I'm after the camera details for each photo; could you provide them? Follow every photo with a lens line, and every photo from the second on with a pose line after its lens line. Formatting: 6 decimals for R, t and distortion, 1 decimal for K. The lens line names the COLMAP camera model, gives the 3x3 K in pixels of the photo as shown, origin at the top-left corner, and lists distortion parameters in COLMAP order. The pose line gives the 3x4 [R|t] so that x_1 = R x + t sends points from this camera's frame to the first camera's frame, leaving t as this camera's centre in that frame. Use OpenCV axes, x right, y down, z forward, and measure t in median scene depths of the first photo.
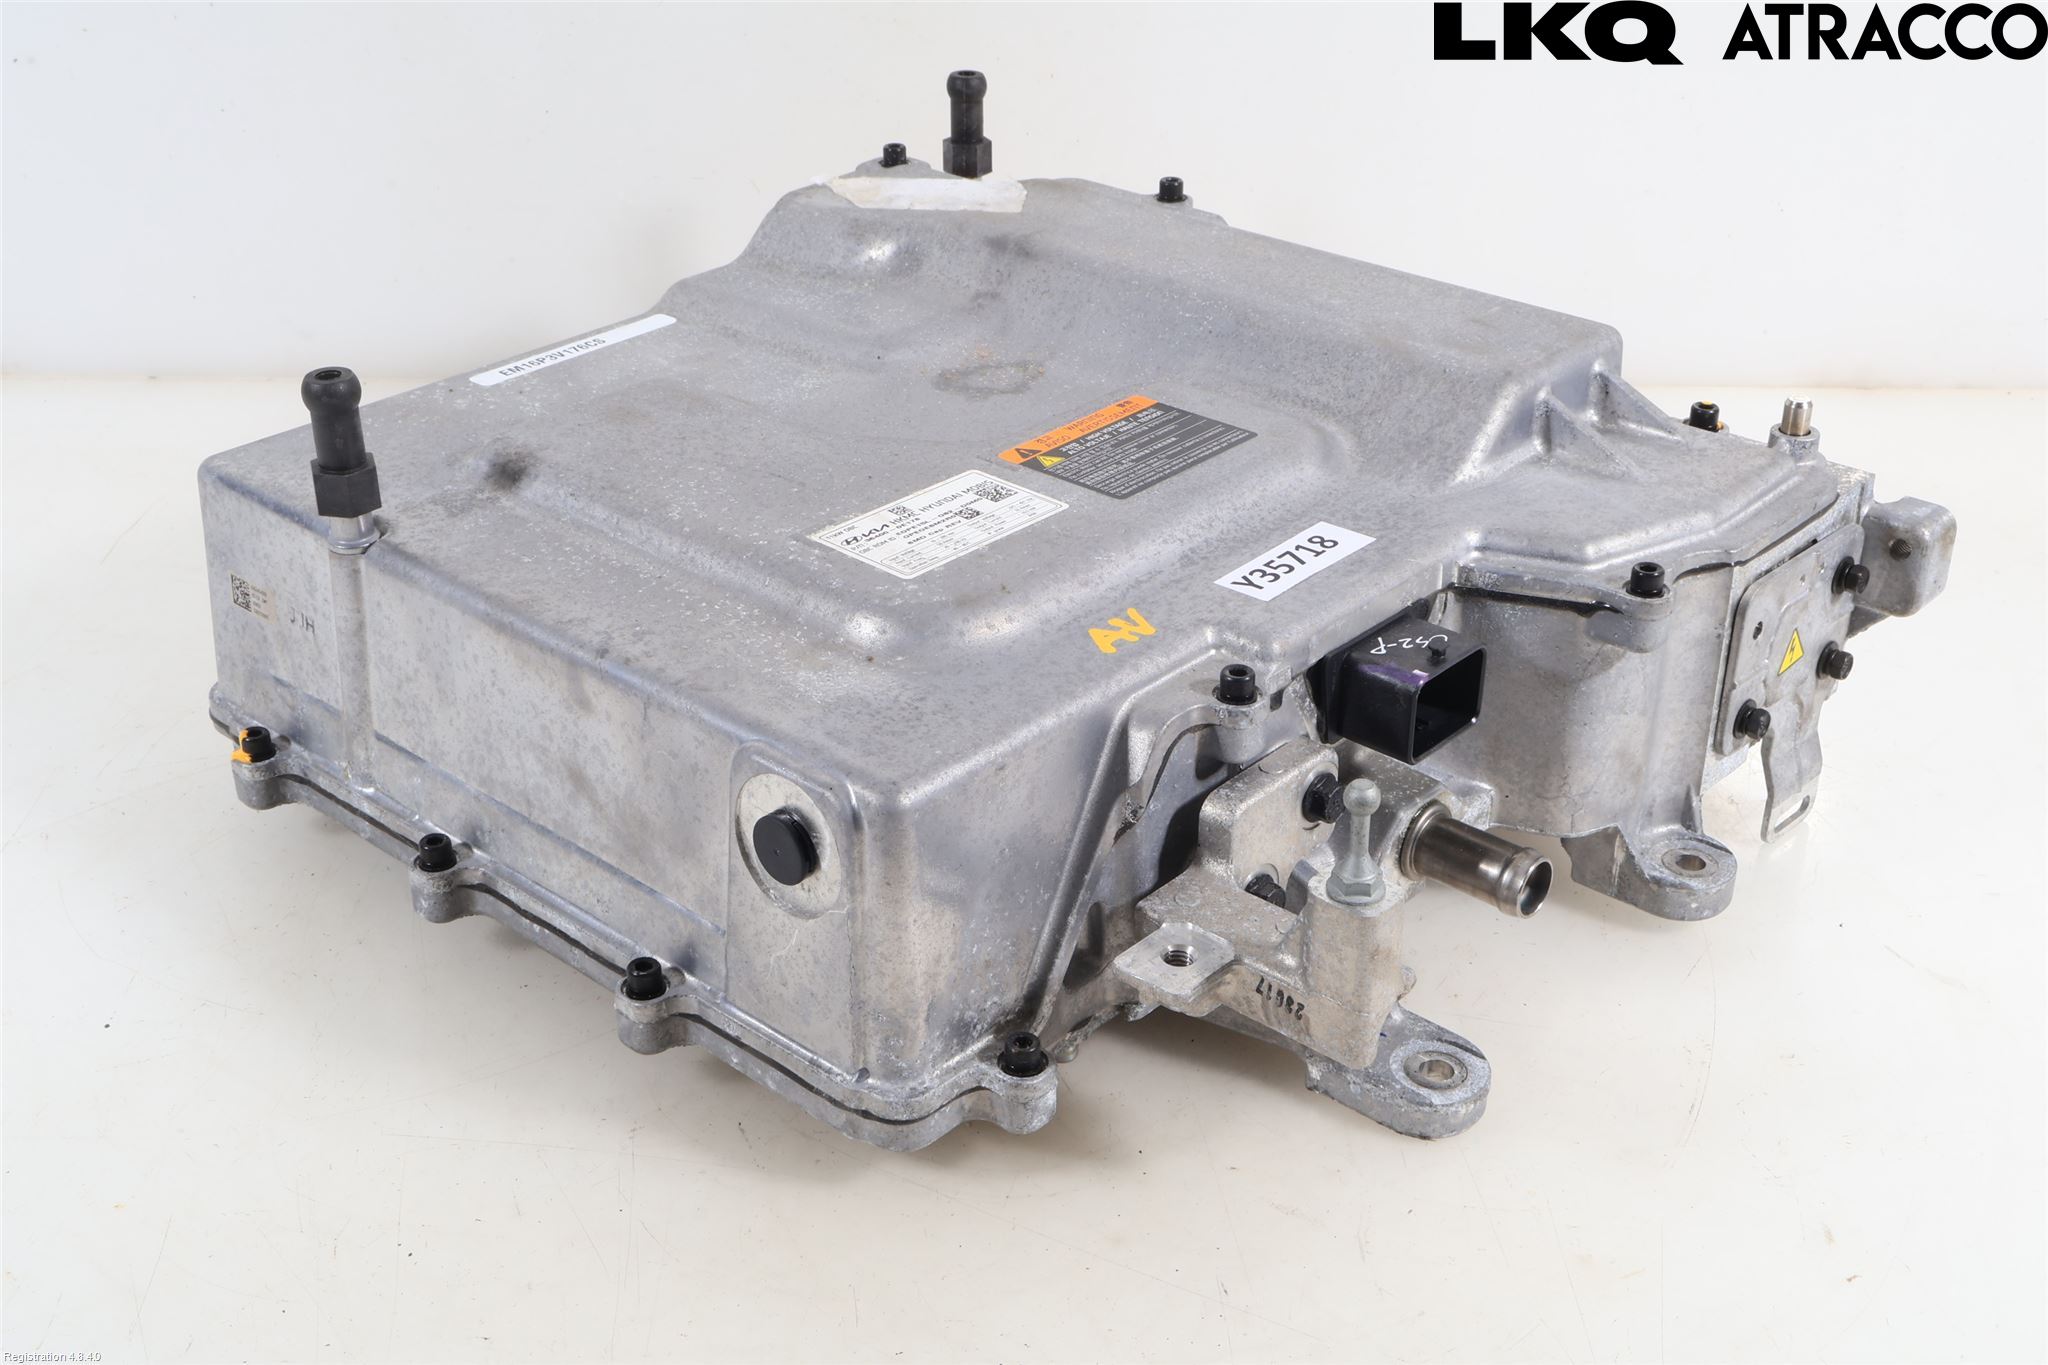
lens RADIAL K [[2469.8, 0, 1024.0], [0, 2469.8, 682.5], [0, 0, 1]] dist [-0.088767, -0.001151]
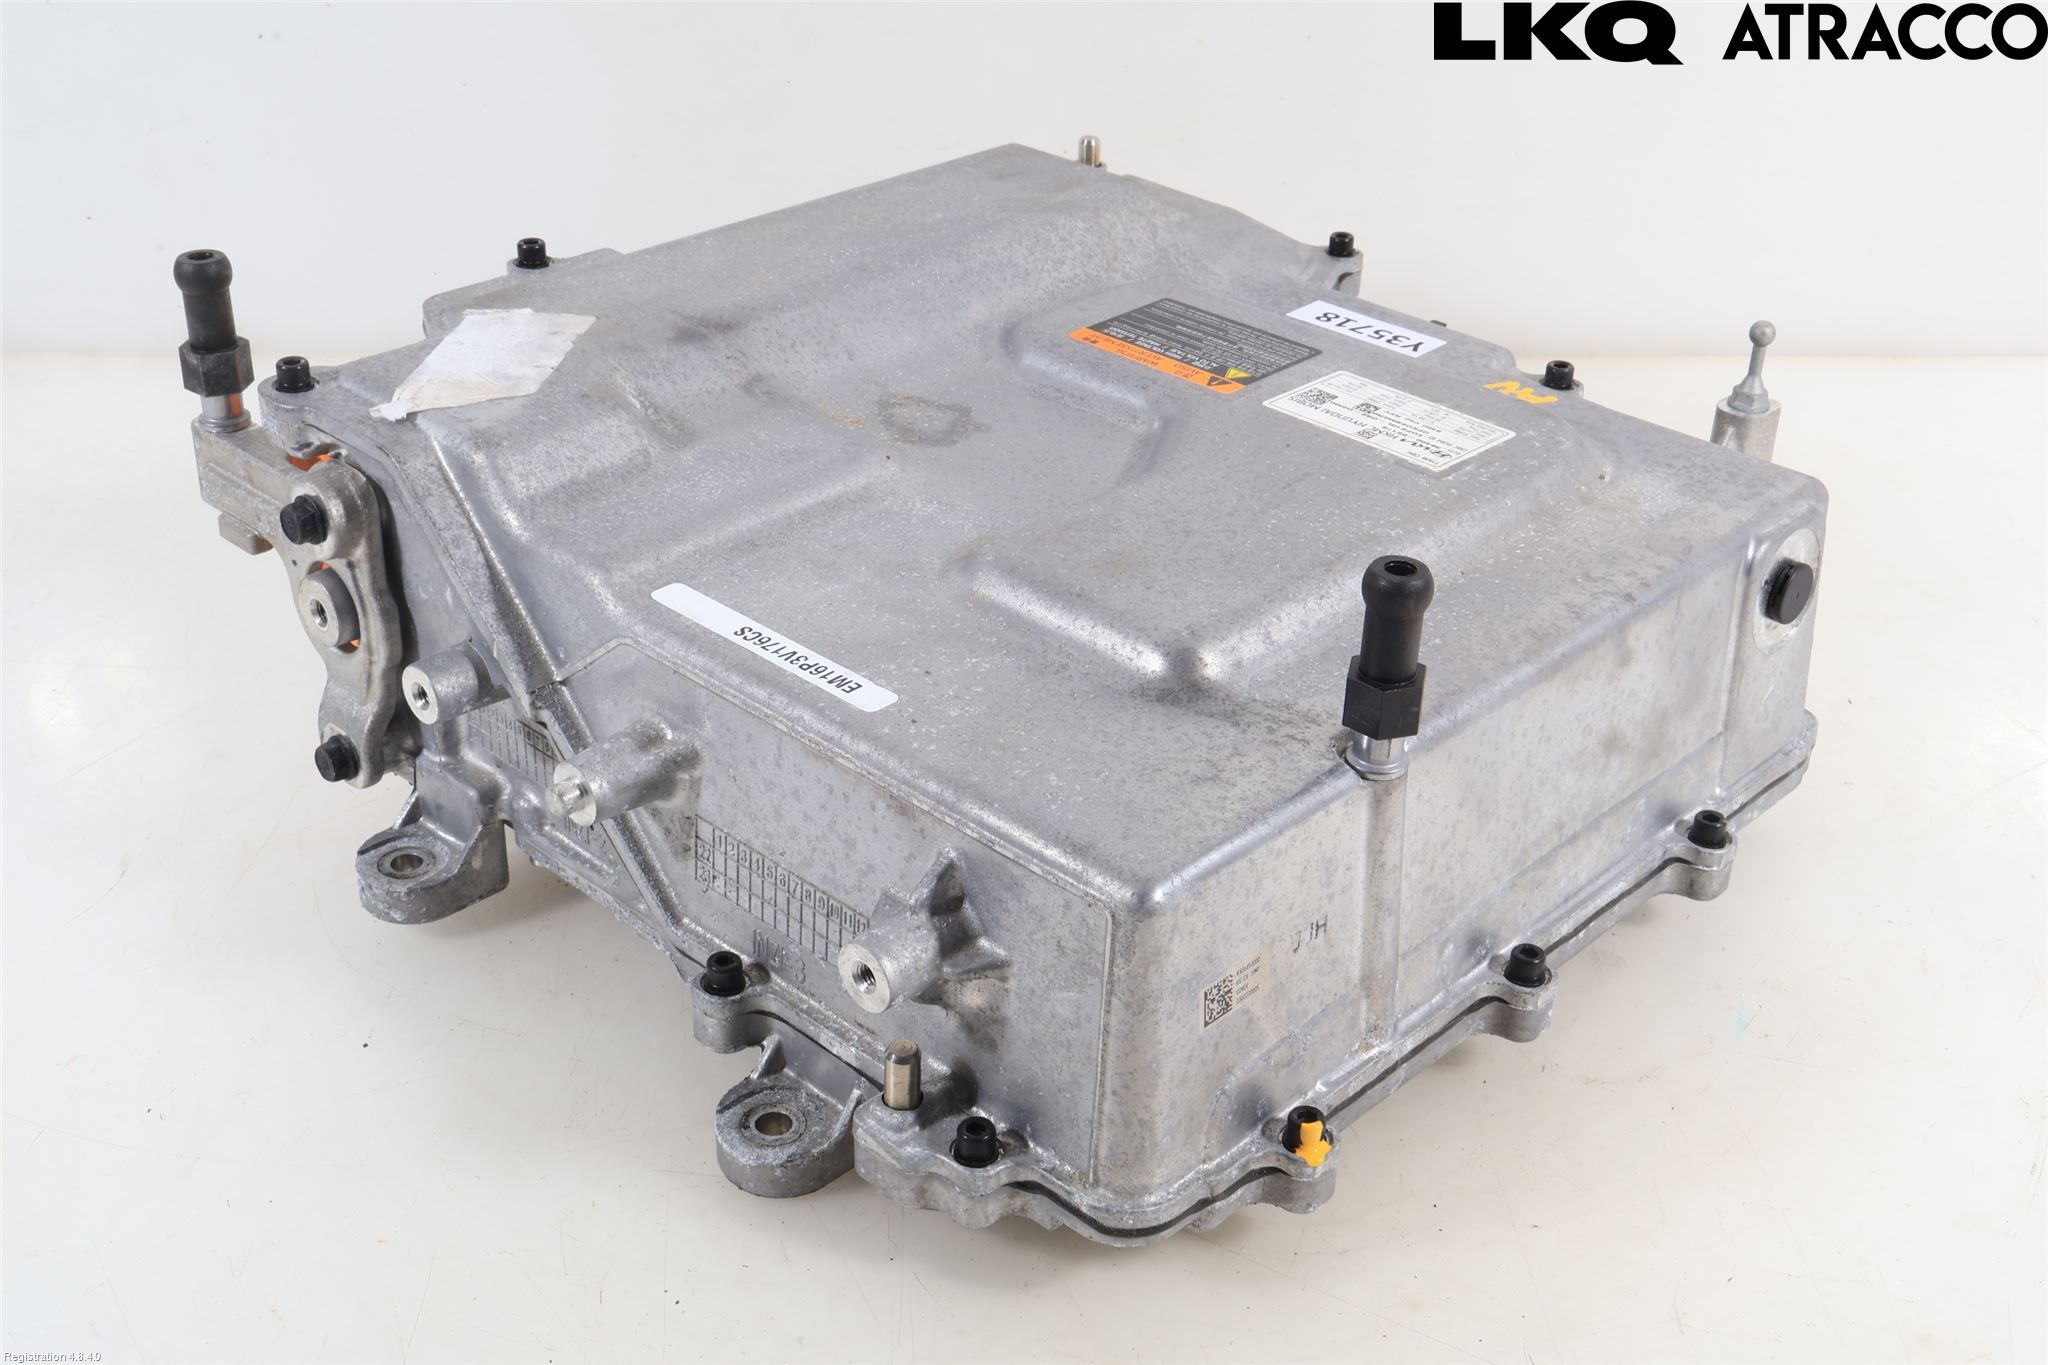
lens RADIAL K [[2469.8, 0, 1024.0], [0, 2469.8, 682.5], [0, 0, 1]] dist [-0.088767, -0.001151]
pose [[0.036563, -0.494936, 0.868160, -0.967529], [0.459298, 0.779871, 0.425259, -0.476182], [-0.887529, 0.383196, 0.255838, 0.878312]]
